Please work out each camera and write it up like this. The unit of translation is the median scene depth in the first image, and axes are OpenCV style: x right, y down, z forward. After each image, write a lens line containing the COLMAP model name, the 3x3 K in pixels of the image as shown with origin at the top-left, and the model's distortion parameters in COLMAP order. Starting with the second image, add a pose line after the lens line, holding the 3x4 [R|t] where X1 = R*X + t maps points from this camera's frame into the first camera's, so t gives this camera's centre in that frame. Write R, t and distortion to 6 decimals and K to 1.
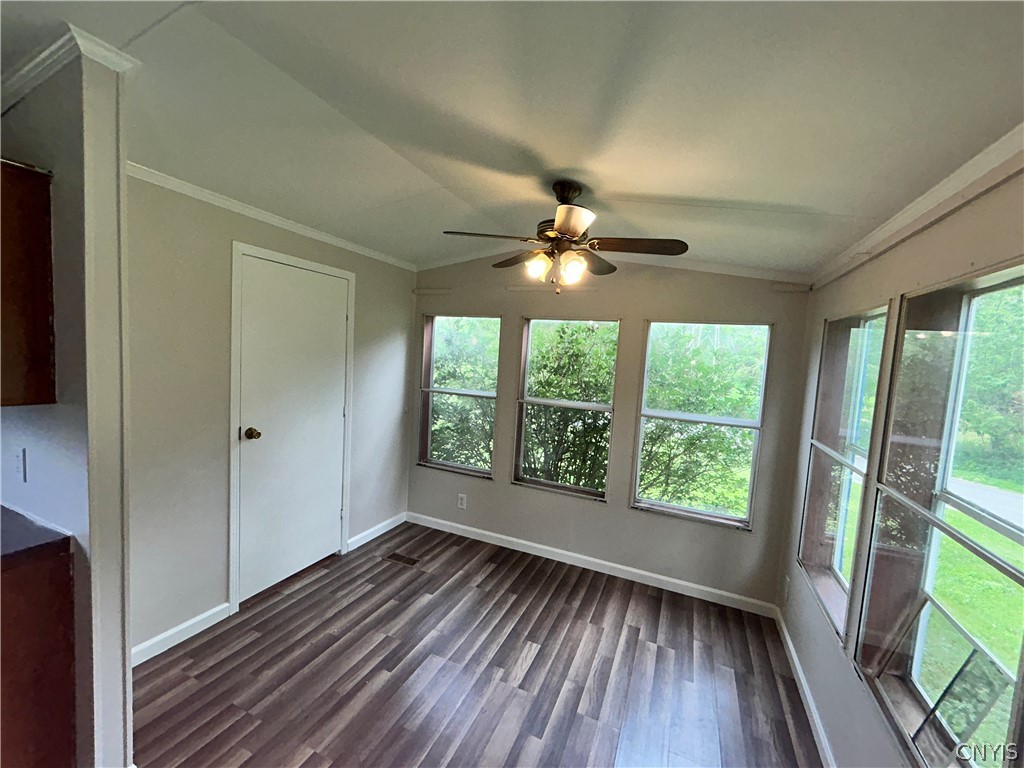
lens RADIAL K [[415.8, 0, 512.2], [0, 415.8, 384.3], [0, 0, 1]] dist [-0.000212, 0.001104]
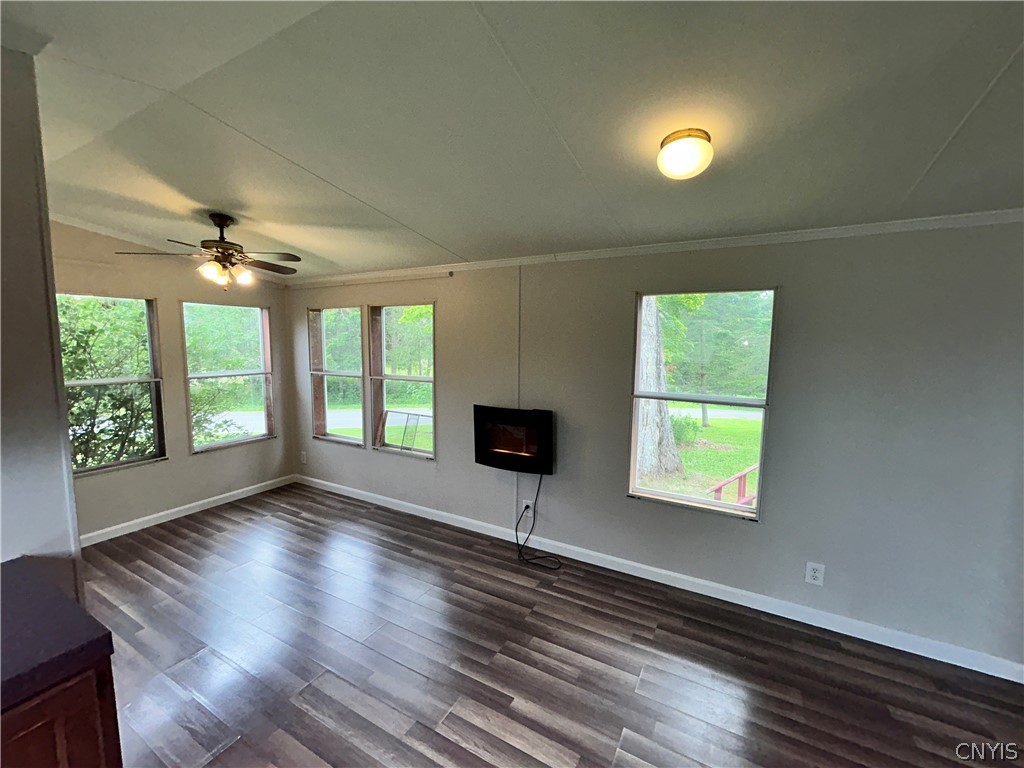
lens RADIAL K [[415.8, 0, 508.4], [0, 415.8, 390.2], [0, 0, 1]] dist [-0.000212, 0.001104]
pose [[0.101614, -0.176814, 0.978985, -0.857570], [0.075410, 0.982616, 0.169643, -0.031050], [-0.991962, 0.056587, 0.113181, -0.085957]]
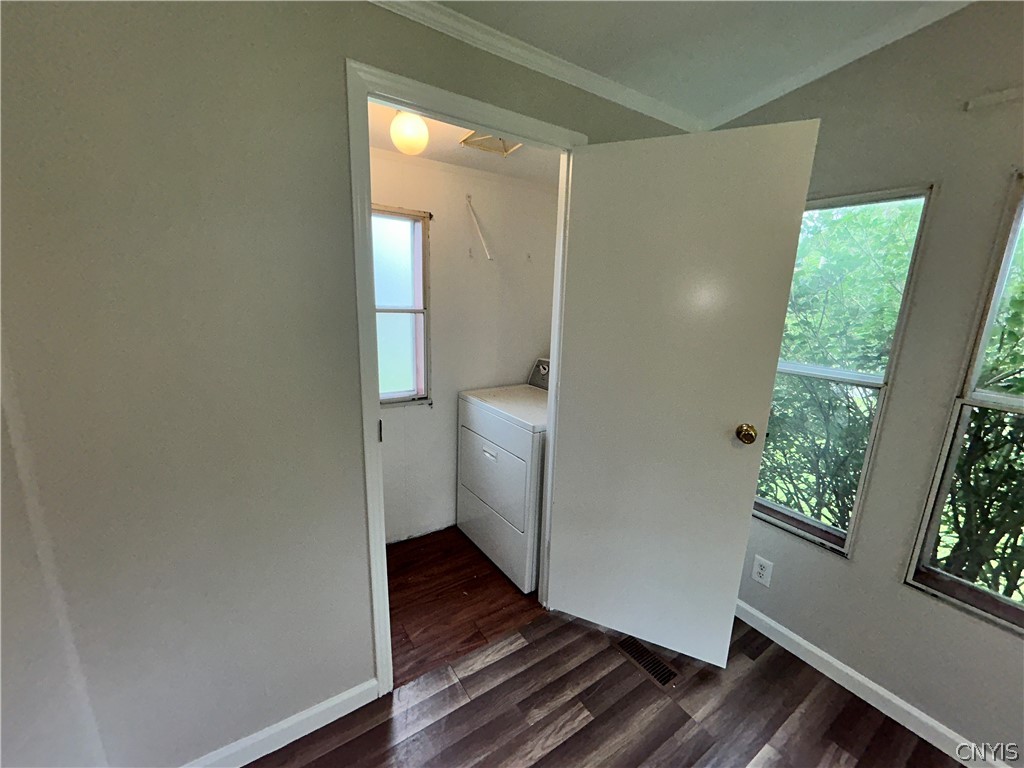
lens RADIAL K [[415.8, 0, 512.3], [0, 415.8, 389.1], [0, 0, 1]] dist [-0.000212, 0.001104]
pose [[0.841117, 0.089887, -0.533332, -0.159806], [-0.021130, 0.990801, 0.133664, -0.018810], [0.540440, -0.101158, 0.835279, 0.506967]]
